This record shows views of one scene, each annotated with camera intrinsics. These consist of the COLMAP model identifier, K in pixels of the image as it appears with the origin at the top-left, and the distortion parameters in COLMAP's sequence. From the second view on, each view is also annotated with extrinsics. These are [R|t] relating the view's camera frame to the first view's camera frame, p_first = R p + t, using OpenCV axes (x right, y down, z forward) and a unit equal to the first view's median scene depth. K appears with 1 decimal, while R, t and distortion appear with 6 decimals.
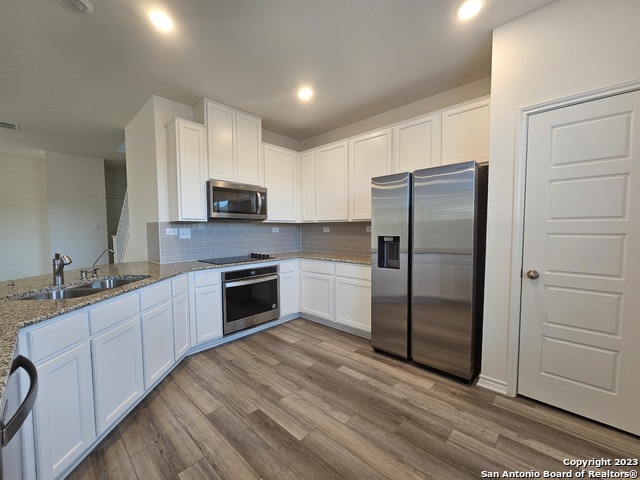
lens RADIAL K [[263.9, 0, 315.3], [0, 263.9, 242.0], [0, 0, 1]] dist [0.000725, 0.000067]
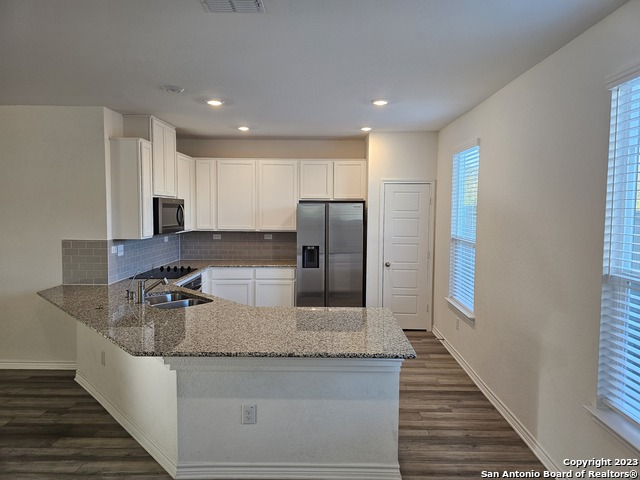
lens RADIAL K [[429.6, 0, 324.6], [0, 429.6, 235.1], [0, 0, 1]] dist [0.076982, -0.057645]
pose [[0.733890, -0.032729, 0.678480, -1.066896], [0.023940, 0.999464, 0.022318, -0.110568], [-0.678846, -0.000136, 0.734280, -0.653354]]
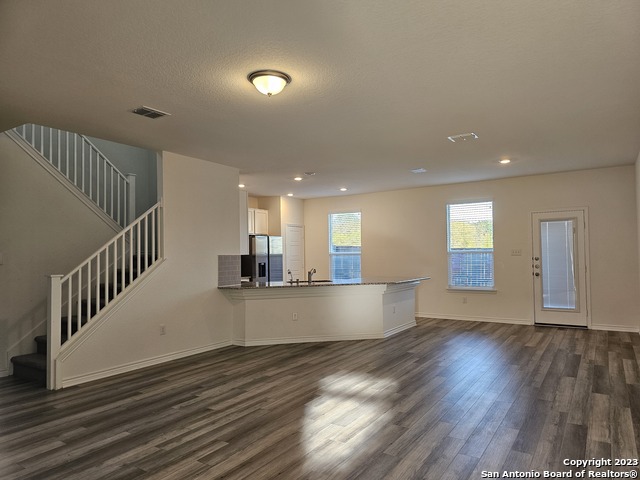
lens RADIAL K [[429.6, 0, 324.6], [0, 429.6, 235.1], [0, 0, 1]] dist [0.076982, -0.057645]
pose [[-0.199002, 0.054809, 0.978465, -2.929477], [0.060894, 0.997197, -0.043474, -0.053960], [-0.978105, 0.050931, -0.201782, 1.008290]]
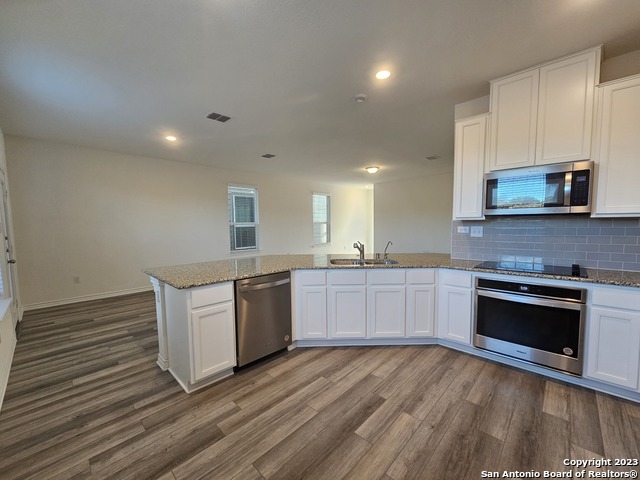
lens RADIAL K [[257.2, 0, 317.5], [0, 257.2, 240.8], [0, 0, 1]] dist [-0.000940, -0.000045]
pose [[-0.000284, 0.070366, -0.997521, 0.488274], [-0.039055, 0.996759, 0.070323, -0.045219], [0.999237, 0.038978, 0.002465, 0.432932]]
